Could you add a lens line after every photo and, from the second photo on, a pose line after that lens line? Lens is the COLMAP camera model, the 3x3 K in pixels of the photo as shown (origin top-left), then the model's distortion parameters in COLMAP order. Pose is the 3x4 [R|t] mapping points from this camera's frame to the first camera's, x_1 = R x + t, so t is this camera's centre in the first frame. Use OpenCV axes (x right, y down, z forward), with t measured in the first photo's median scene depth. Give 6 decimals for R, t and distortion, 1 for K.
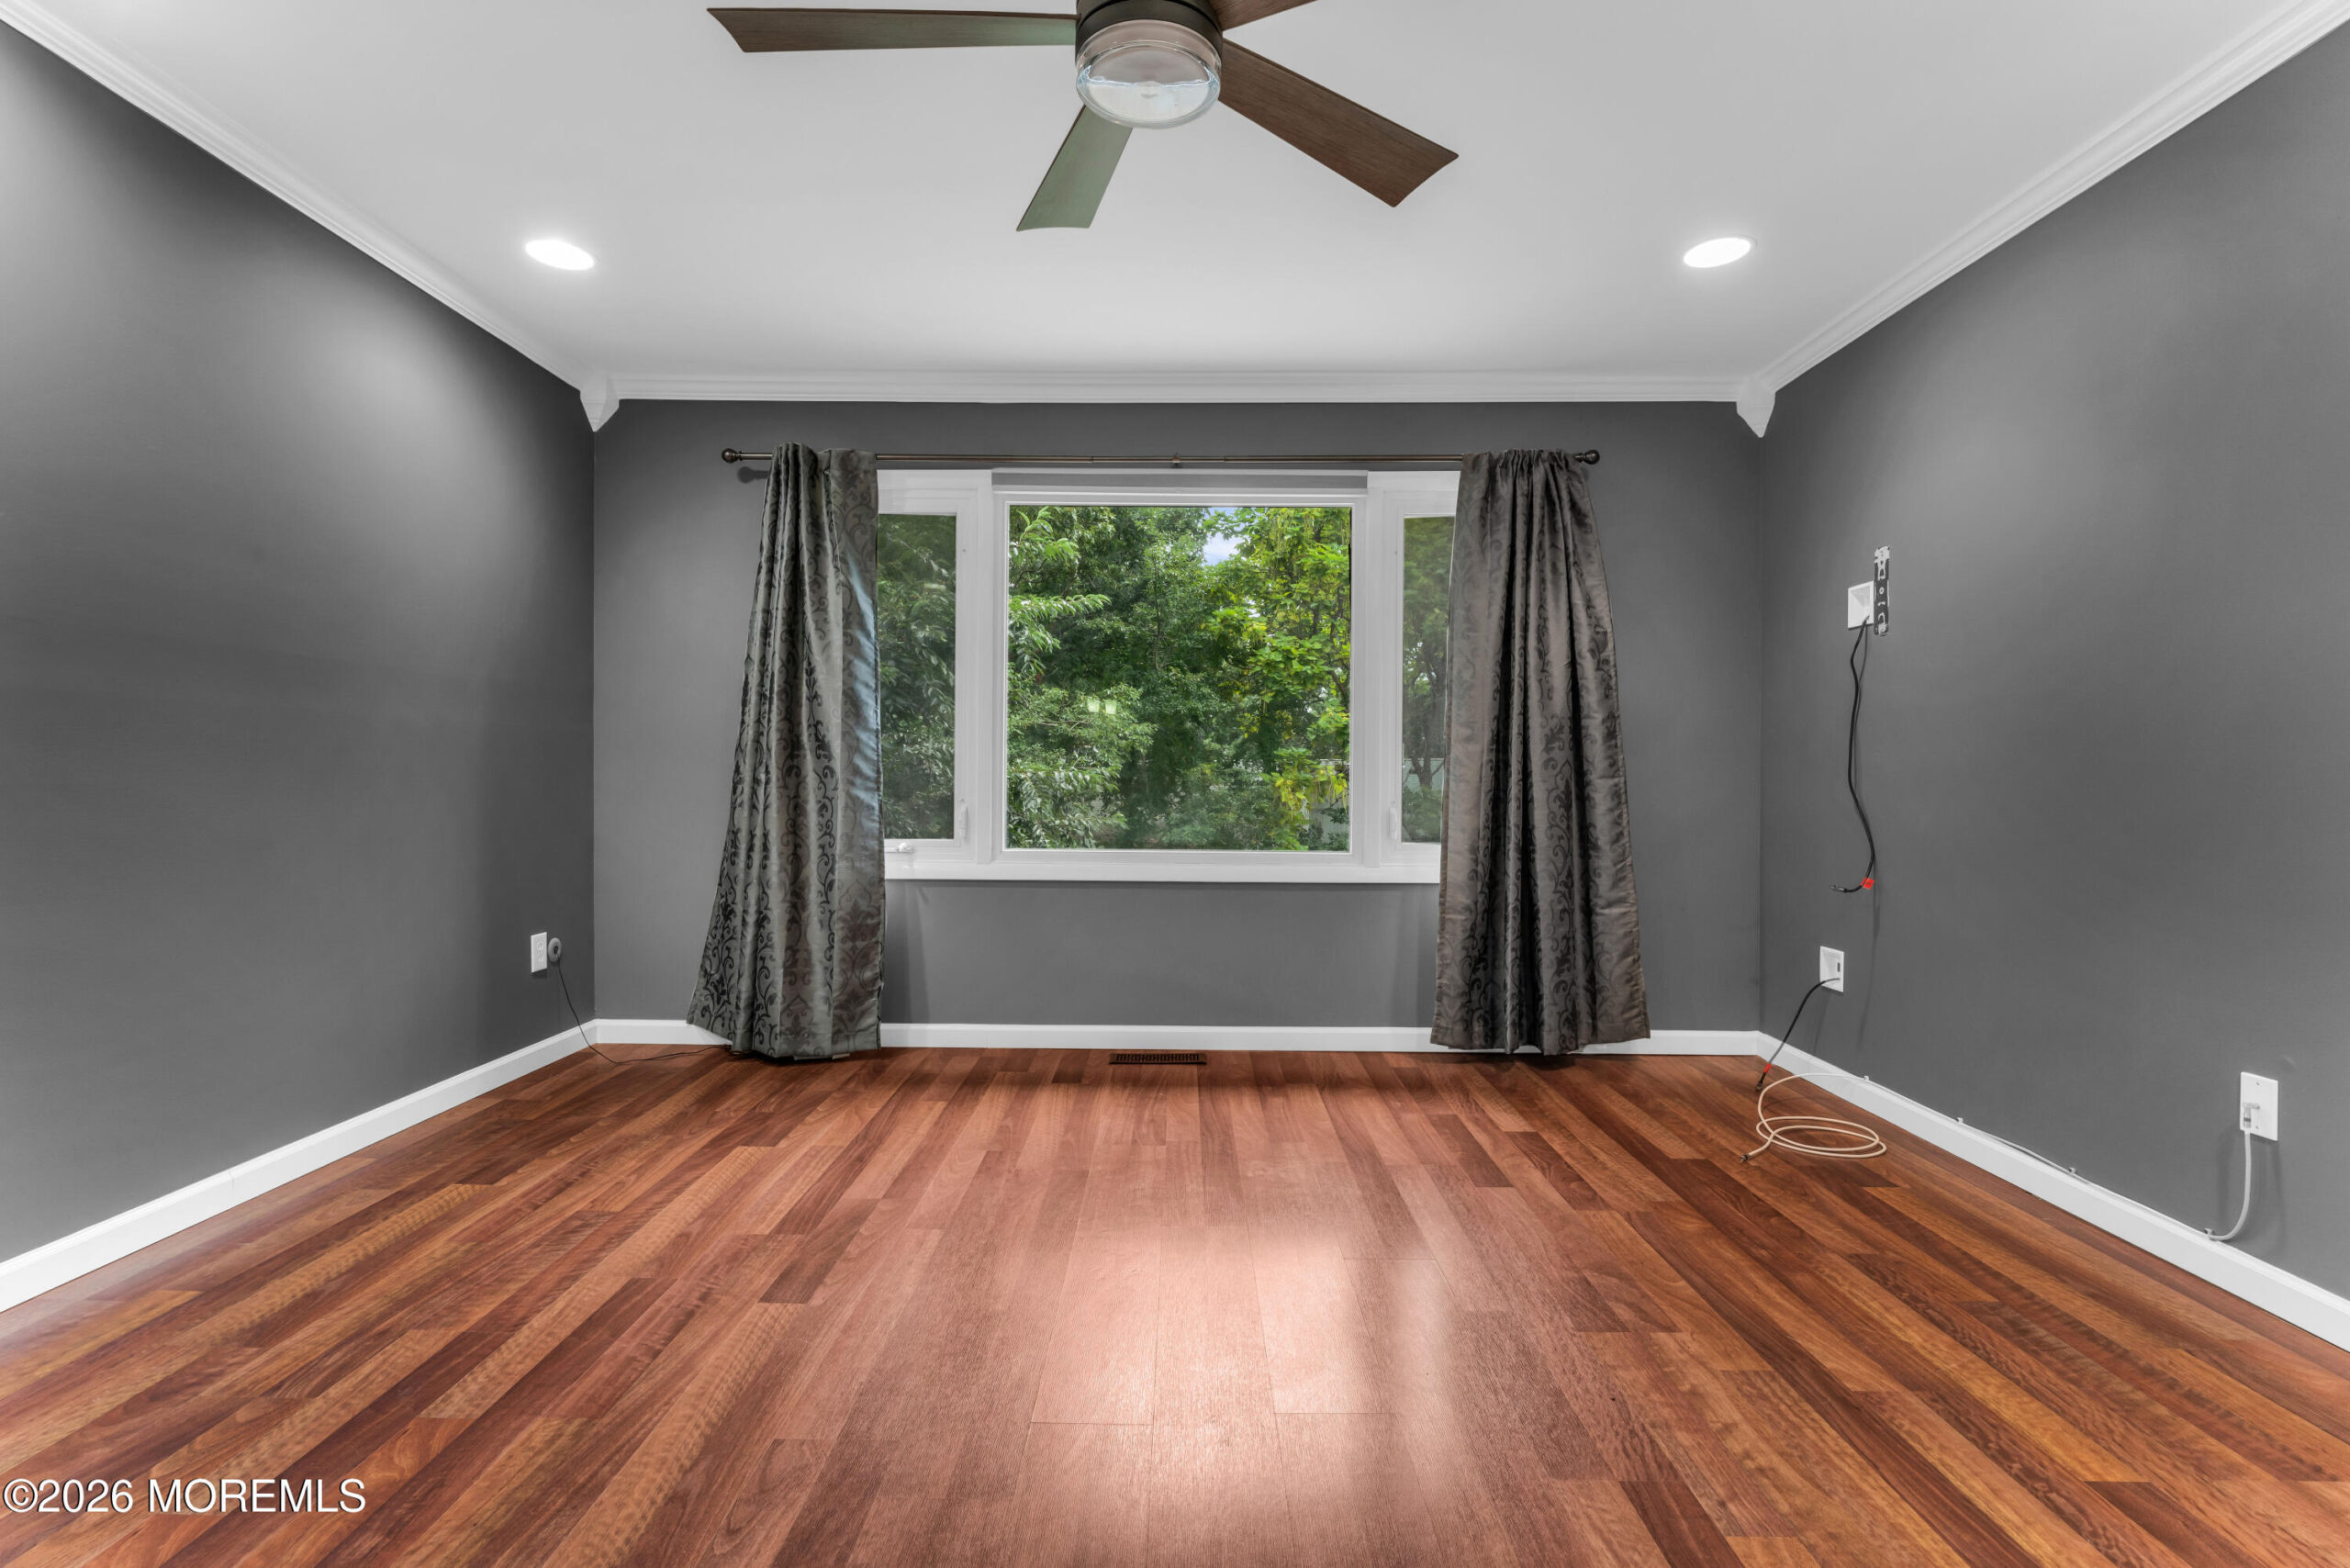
lens RADIAL K [[1104.2, 0, 1176.0], [0, 1104.2, 797.8], [0, 0, 1]] dist [0.000020, -0.000422]
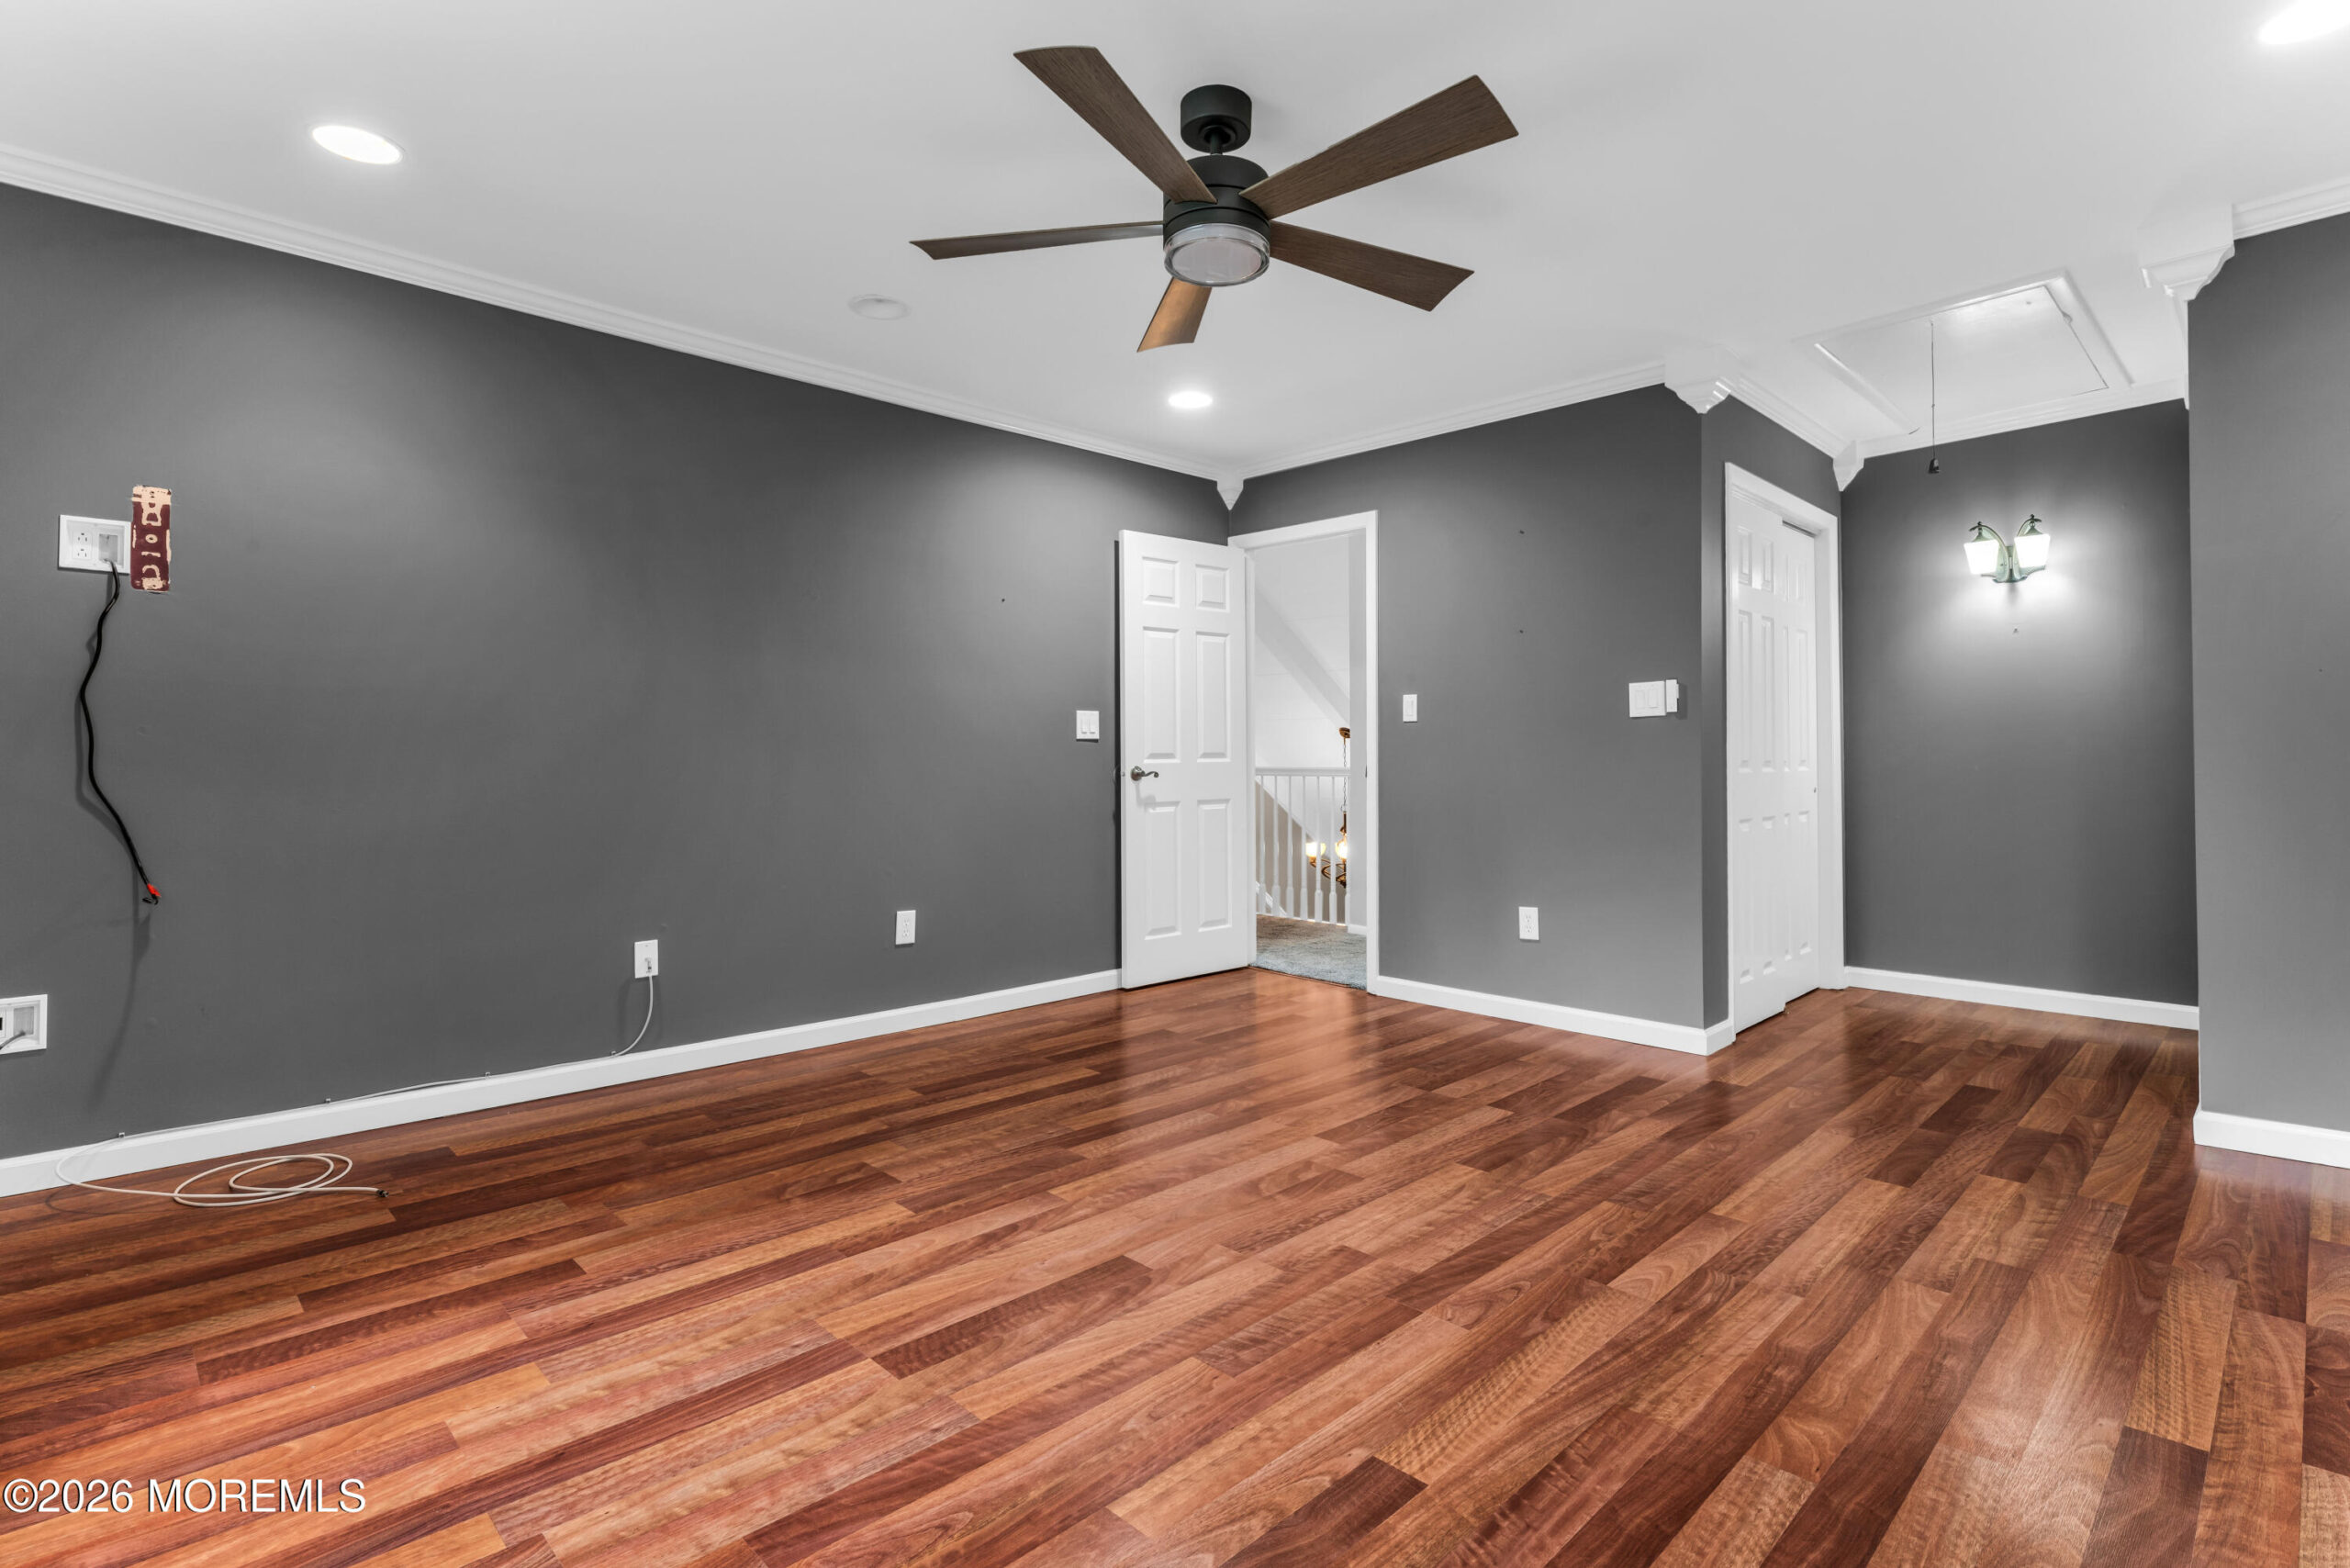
lens RADIAL K [[1124.3, 0, 1173.5], [0, 1124.3, 740.2], [0, 0, 1]] dist [-0.001883, -0.000188]
pose [[-0.701604, 0.008159, 0.712520, -0.448325], [0.010410, 0.999945, -0.001199, -0.022868], [-0.712491, 0.006576, -0.701651, 0.923034]]
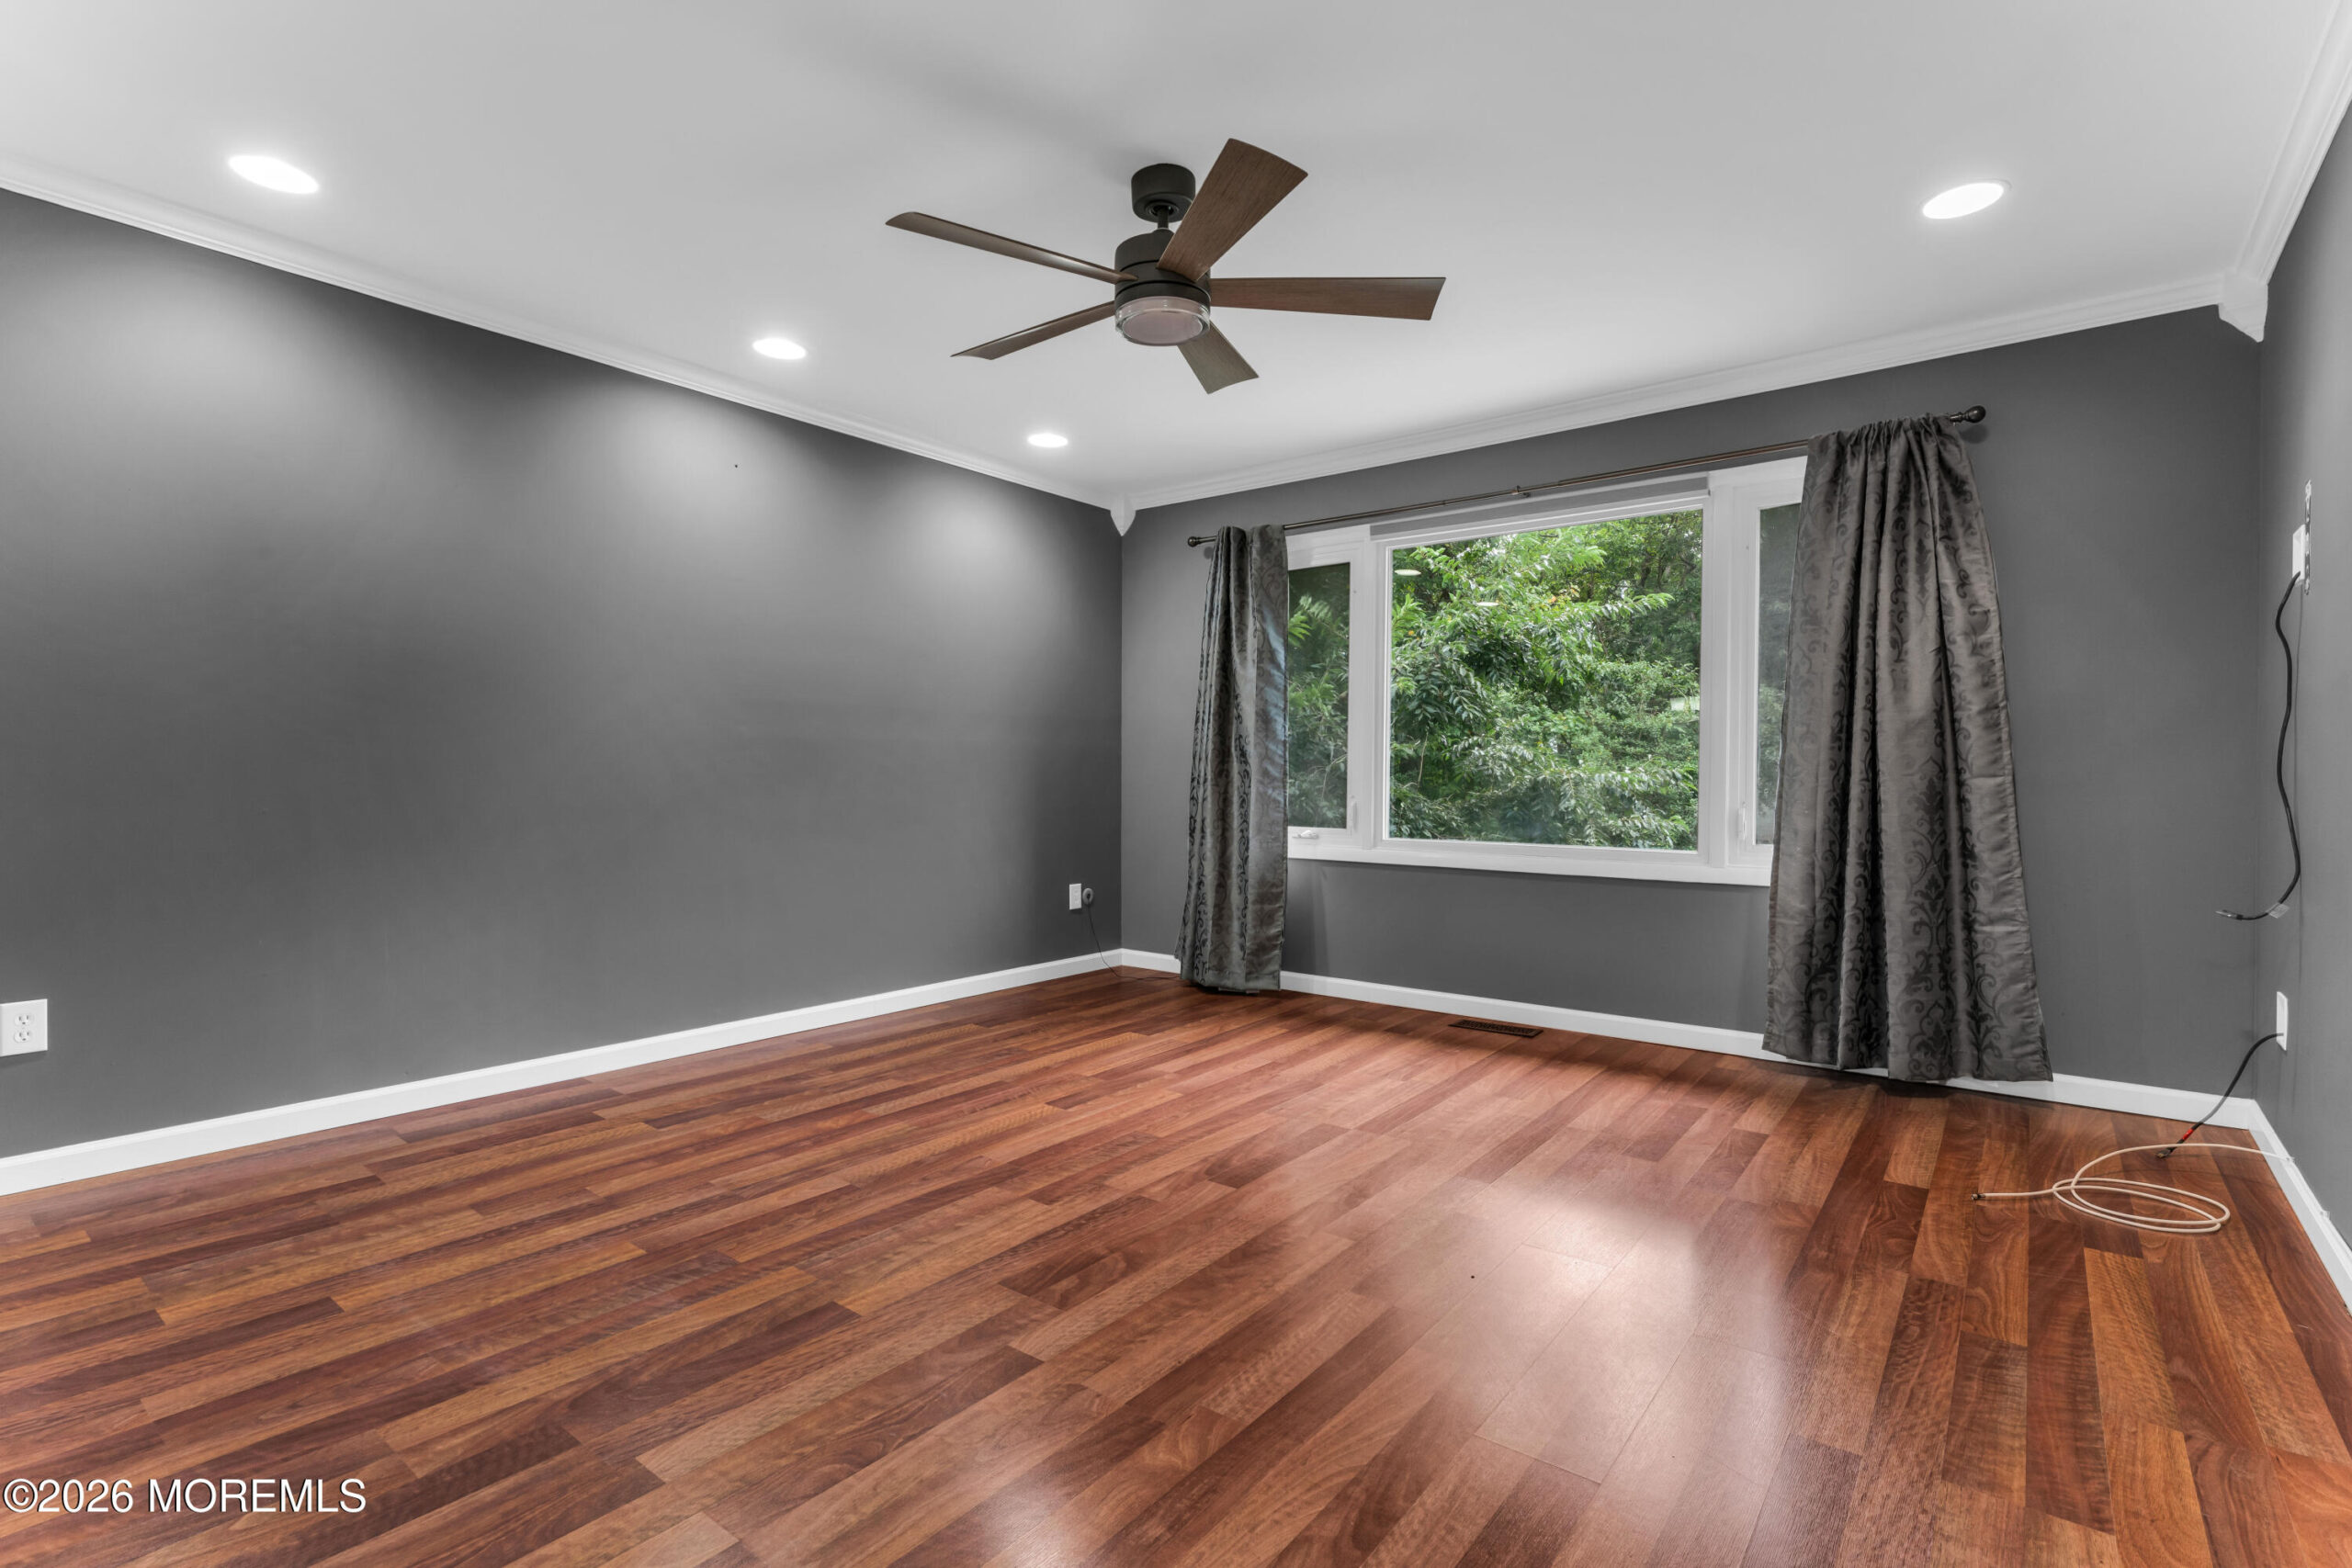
lens RADIAL K [[1105.0, 0, 1177.0], [0, 1105.0, 797.9], [0, 0, 1]] dist [0.000020, -0.000422]
pose [[0.793496, 0.008715, -0.608513, 0.424901], [-0.008814, 0.999957, 0.002828, 0.001732], [0.608512, 0.003119, 0.793539, -0.092814]]
